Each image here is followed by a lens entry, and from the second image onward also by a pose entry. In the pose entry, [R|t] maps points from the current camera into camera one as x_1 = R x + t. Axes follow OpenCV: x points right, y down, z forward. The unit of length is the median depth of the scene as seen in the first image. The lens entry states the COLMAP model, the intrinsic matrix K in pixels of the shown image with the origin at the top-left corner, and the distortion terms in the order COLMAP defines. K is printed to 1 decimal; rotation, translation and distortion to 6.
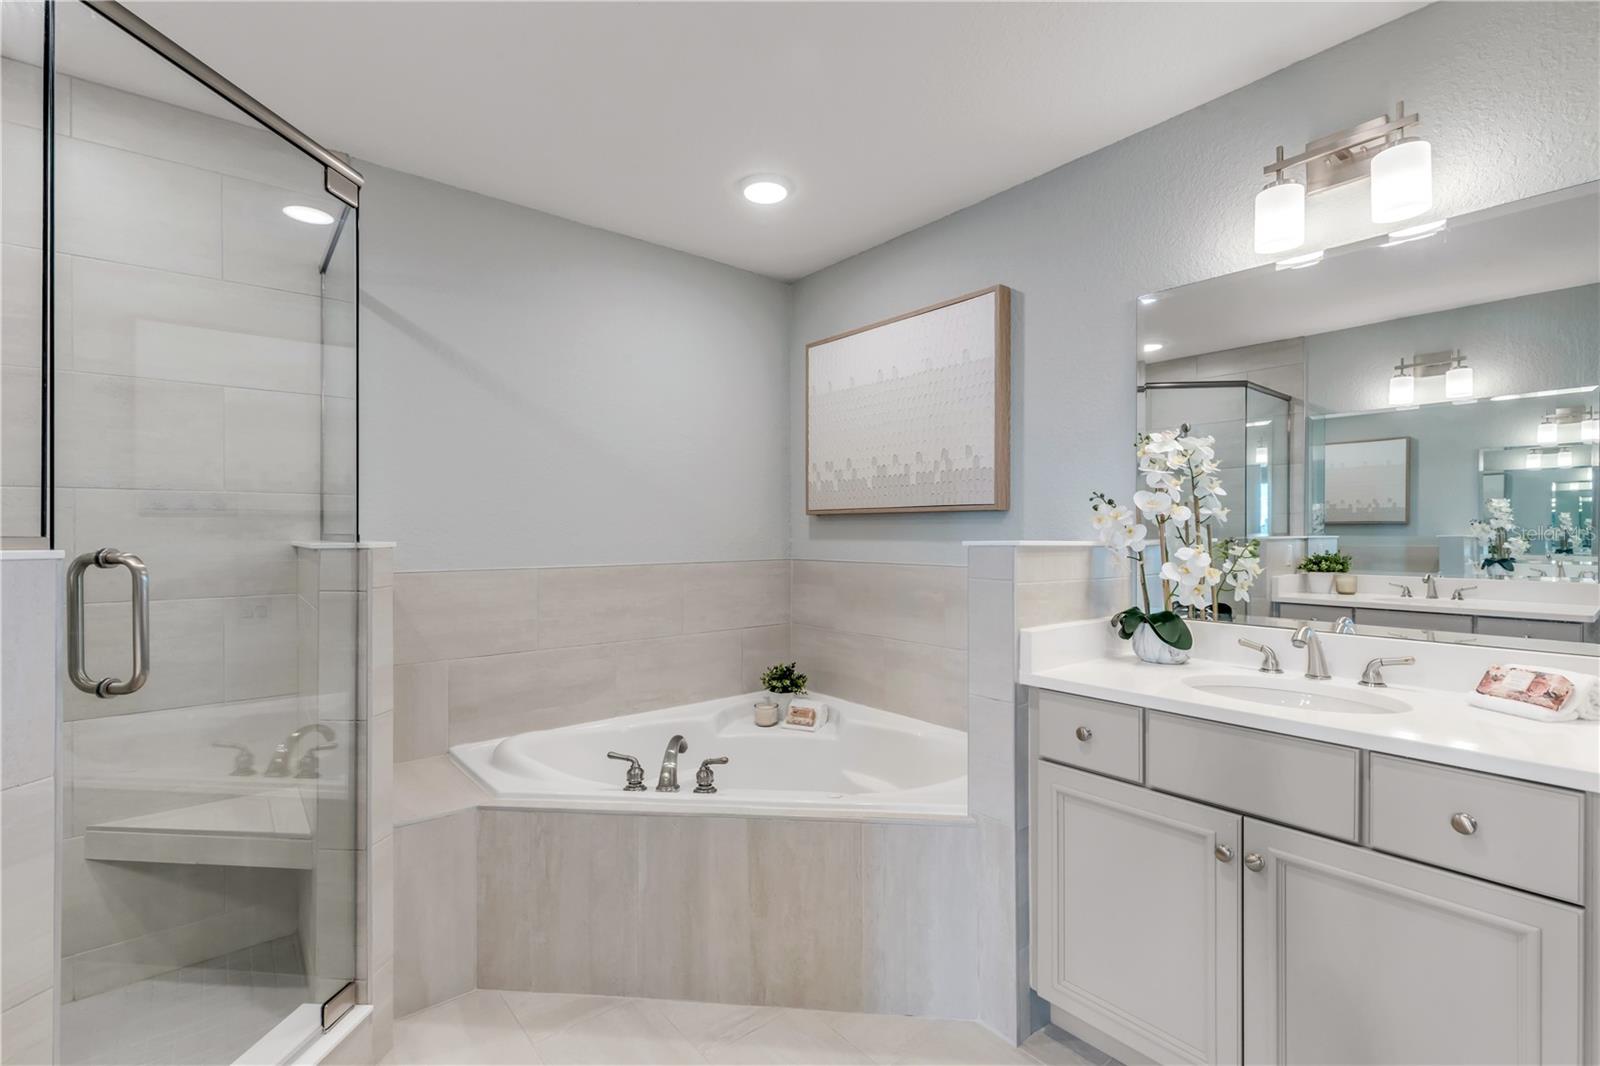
lens RADIAL K [[725.6, 0, 797.0], [0, 725.6, 532.0], [0, 0, 1]] dist [0.006616, -0.001251]
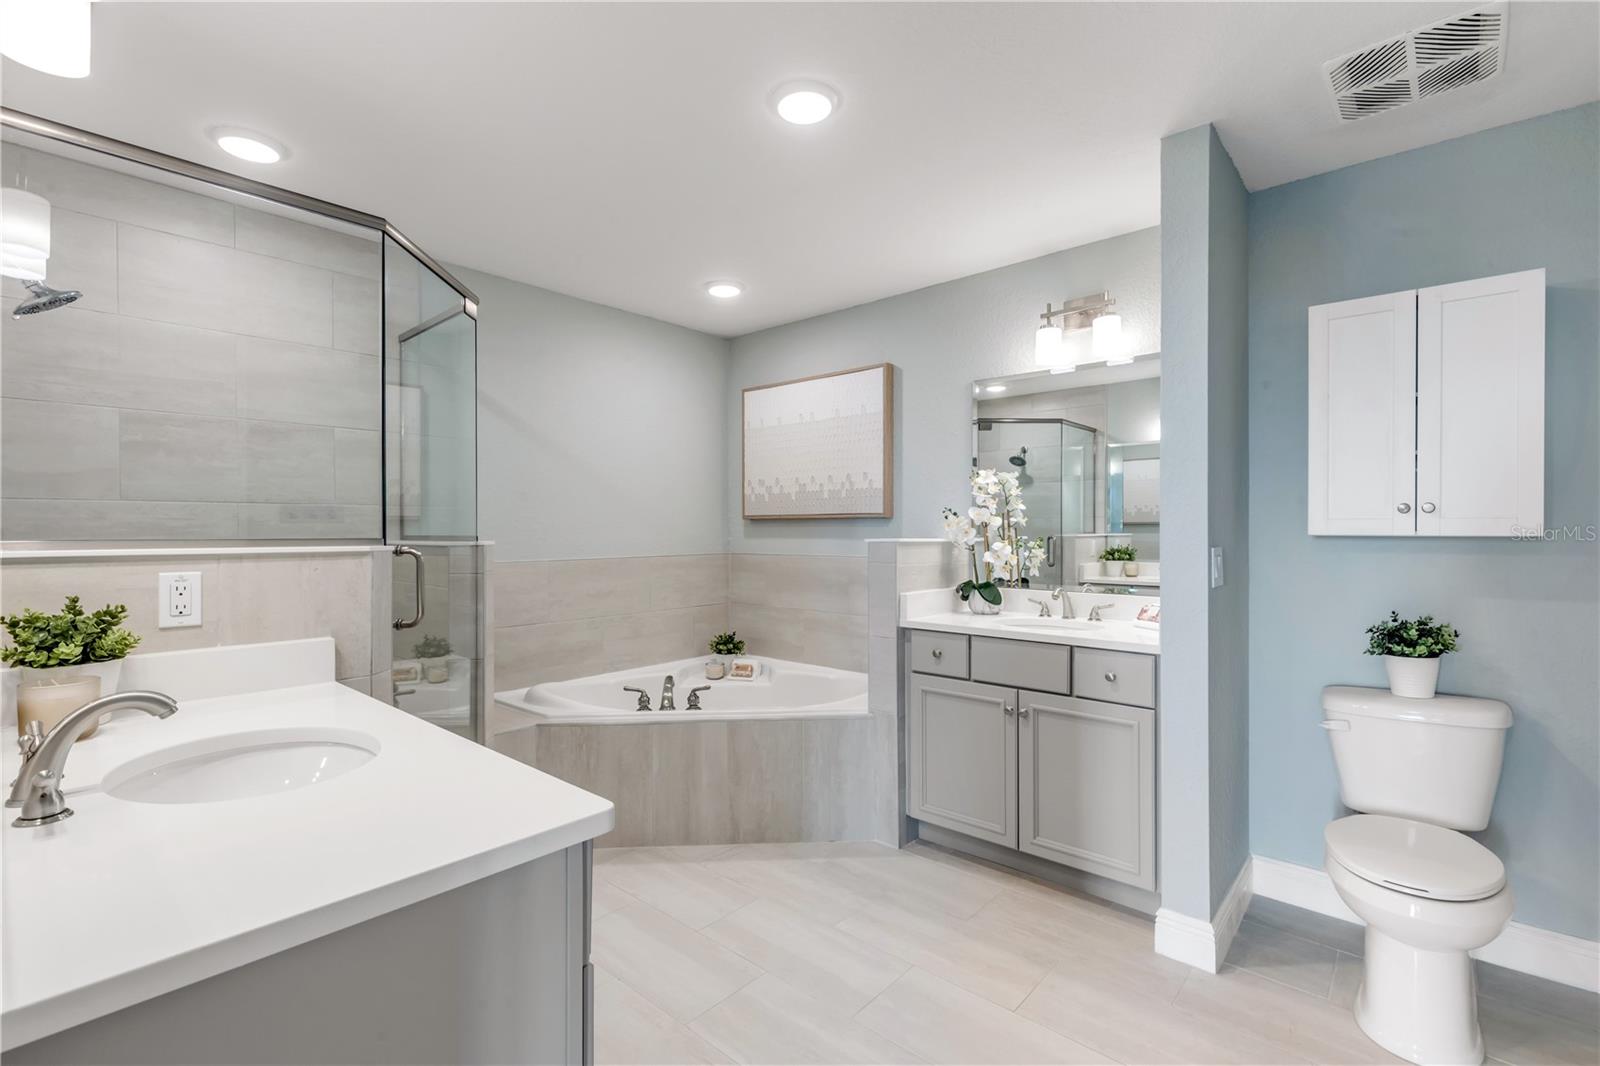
lens RADIAL K [[725.6, 0, 791.9], [0, 725.6, 531.9], [0, 0, 1]] dist [0.006616, -0.001251]
pose [[0.988795, -0.002575, 0.149260, -0.153308], [0.002133, 0.999993, 0.003118, -0.007488], [-0.149267, -0.002765, 0.988793, -0.499088]]
